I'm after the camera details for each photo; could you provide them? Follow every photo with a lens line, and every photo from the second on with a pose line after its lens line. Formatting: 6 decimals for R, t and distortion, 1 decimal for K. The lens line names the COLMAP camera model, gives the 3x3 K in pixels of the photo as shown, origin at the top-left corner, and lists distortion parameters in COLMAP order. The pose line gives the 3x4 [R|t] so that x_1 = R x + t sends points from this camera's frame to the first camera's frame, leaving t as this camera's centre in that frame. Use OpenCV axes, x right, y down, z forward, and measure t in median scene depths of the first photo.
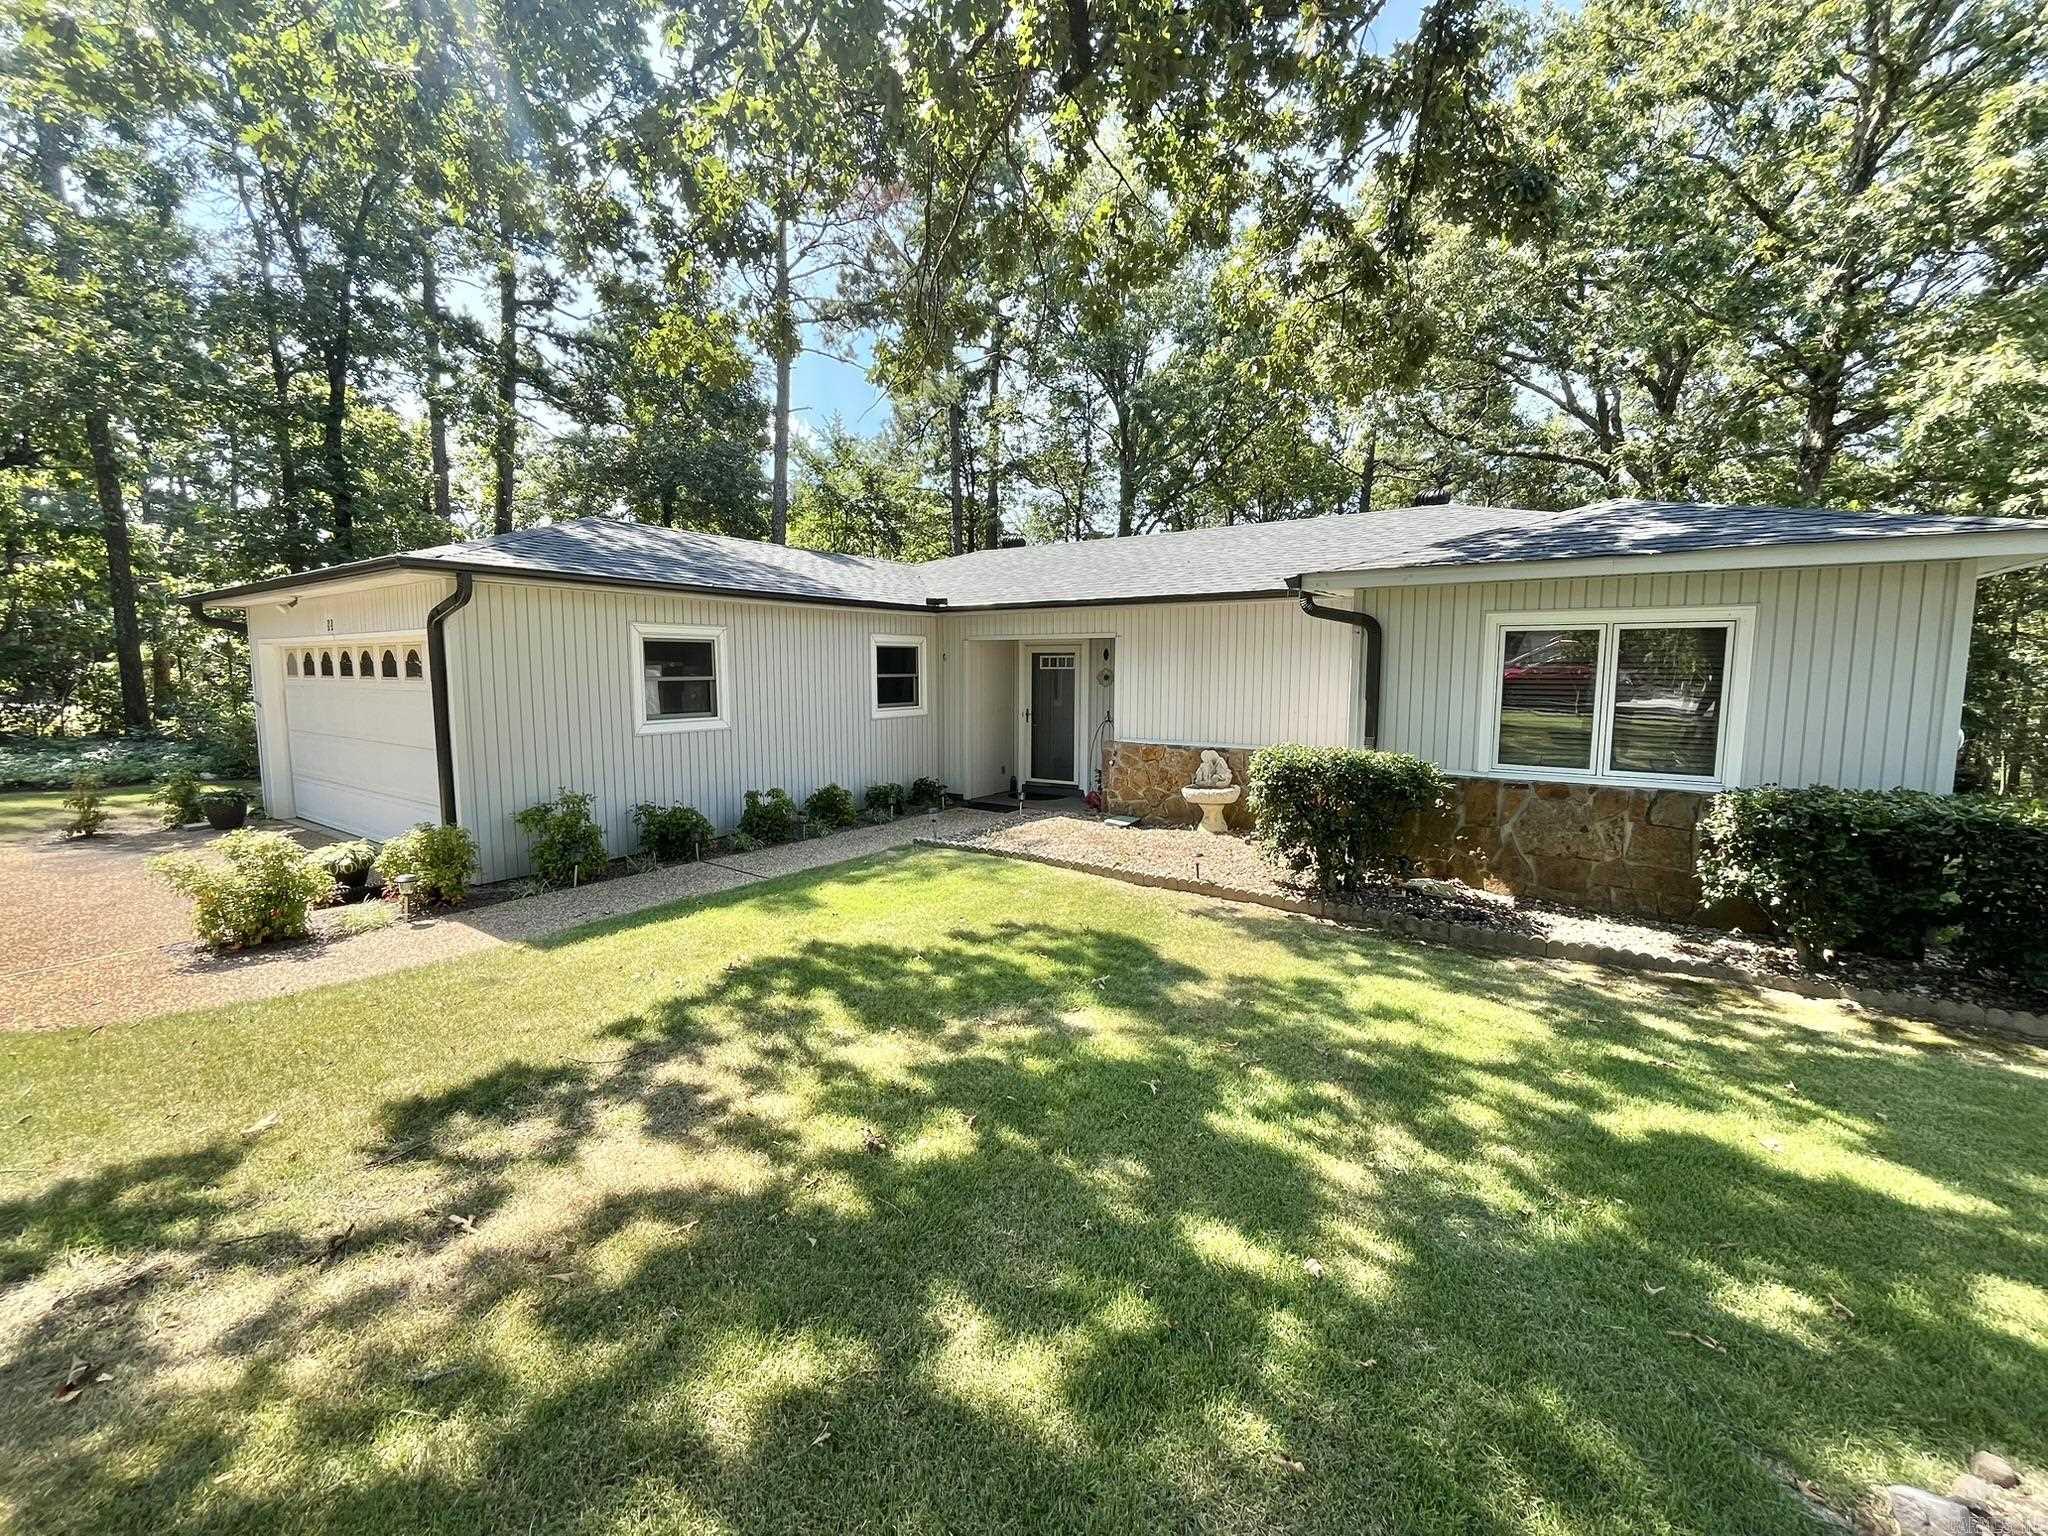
lens RADIAL K [[836.7, 0, 1020.7], [0, 836.7, 754.5], [0, 0, 1]] dist [-0.002003, -0.000427]
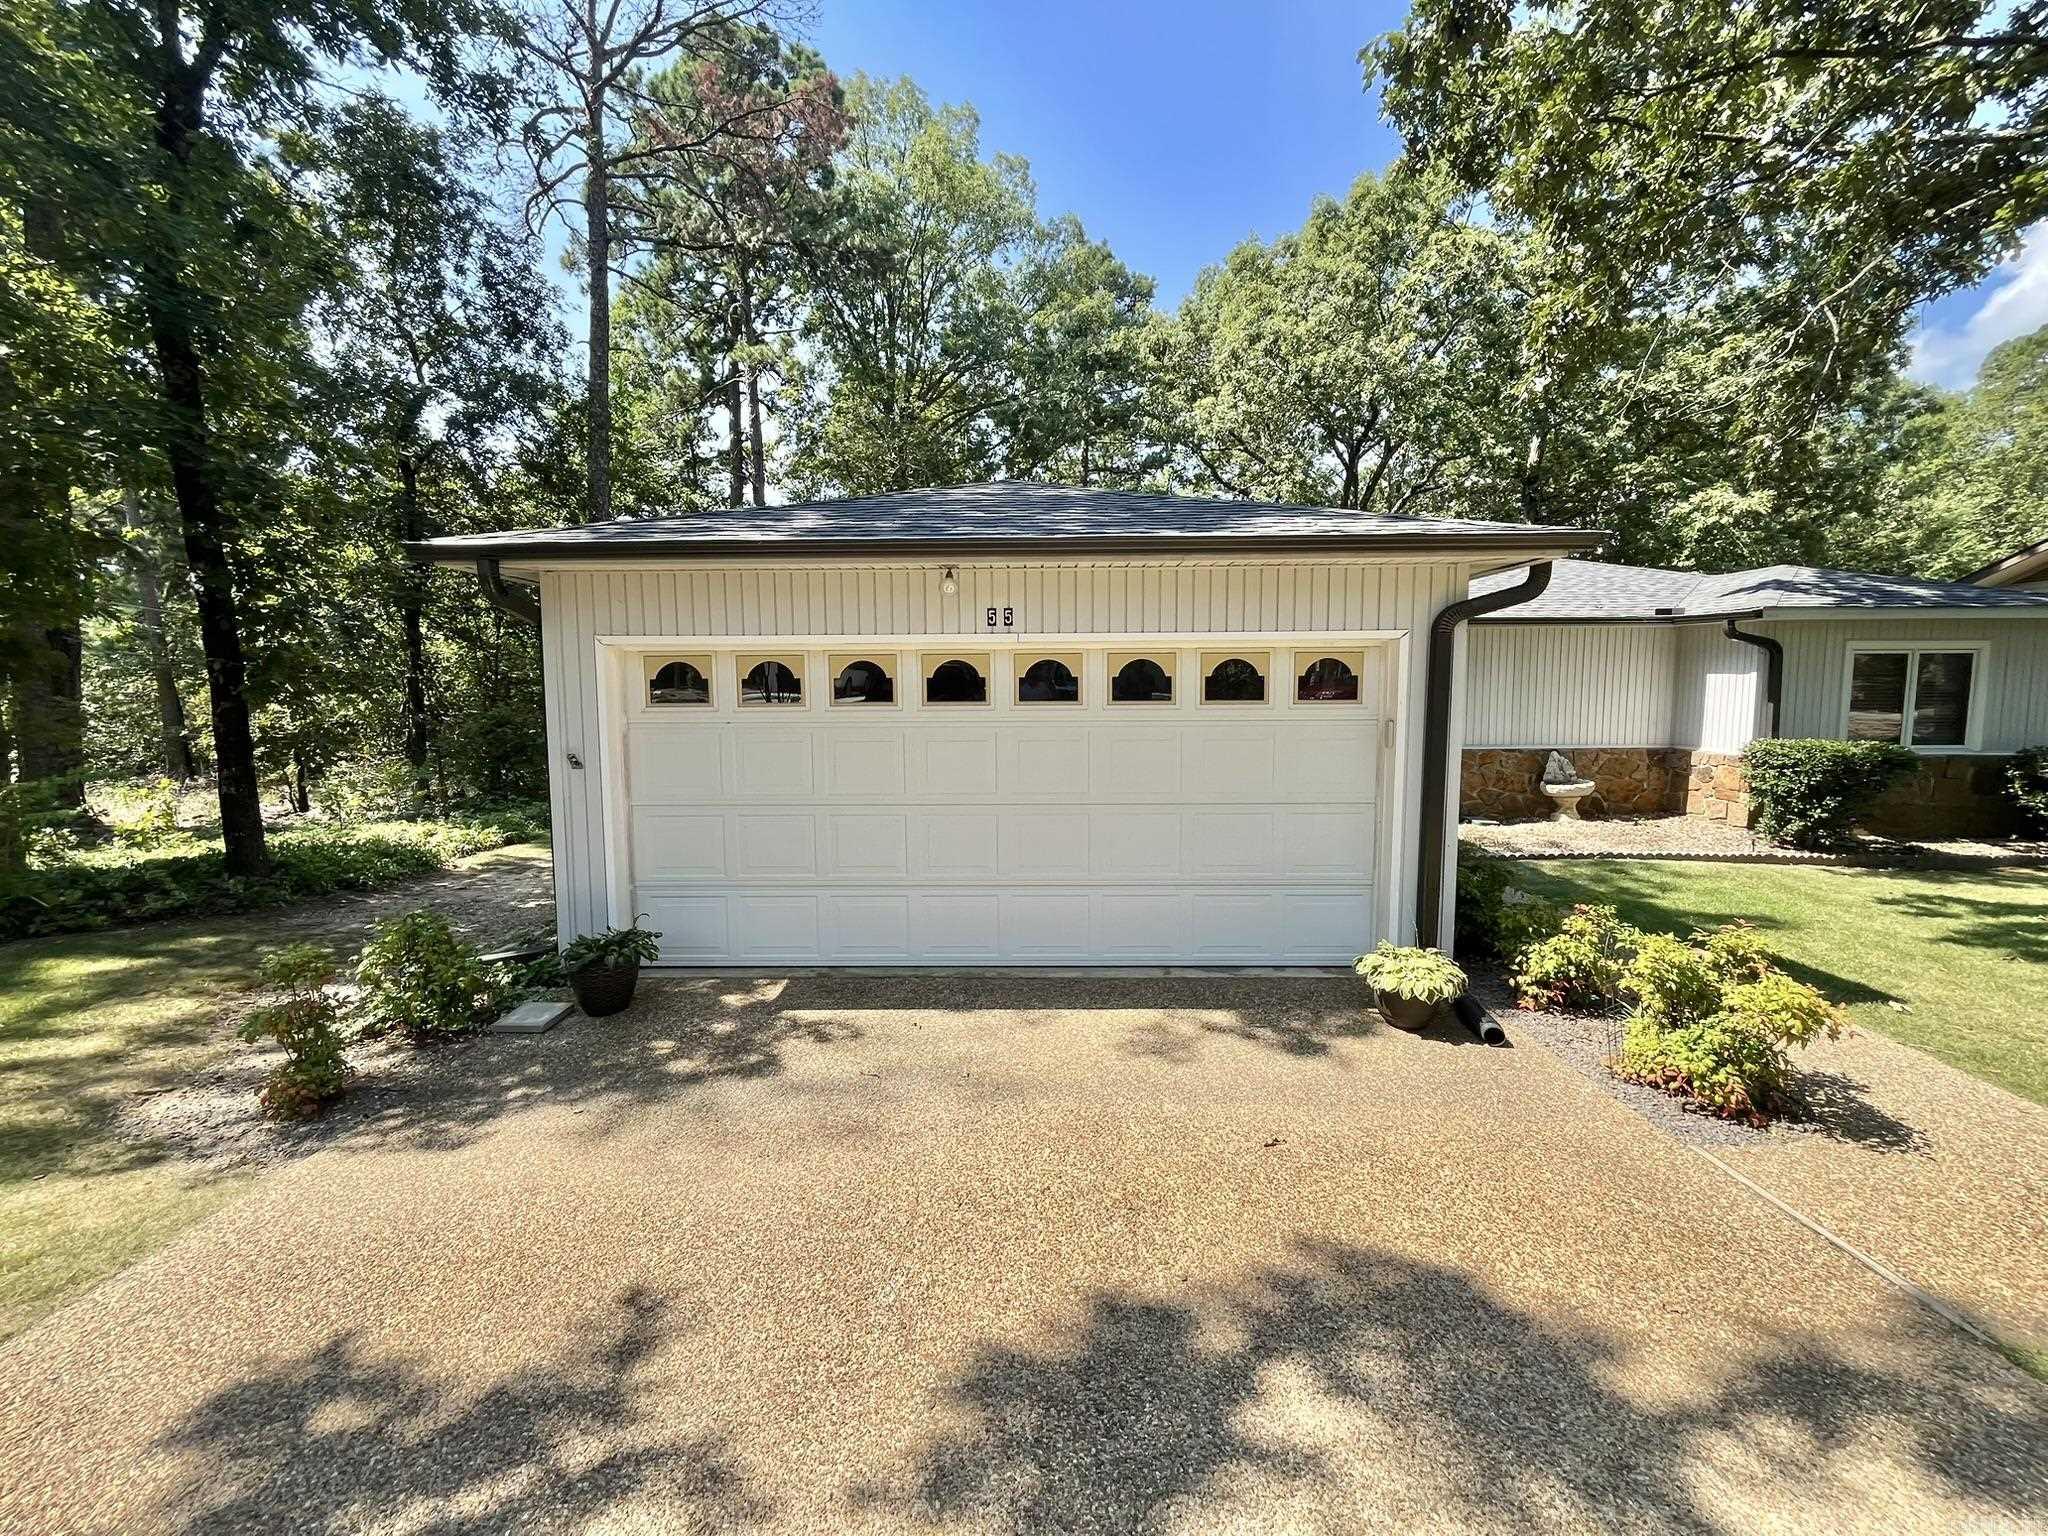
lens RADIAL K [[836.7, 0, 1020.7], [0, 836.7, 754.5], [0, 0, 1]] dist [-0.002003, -0.000427]
pose [[0.818583, -0.044420, 0.572669, -1.359778], [0.058739, 0.998252, -0.006532, -0.046808], [-0.571378, 0.038985, 0.819761, 0.618116]]
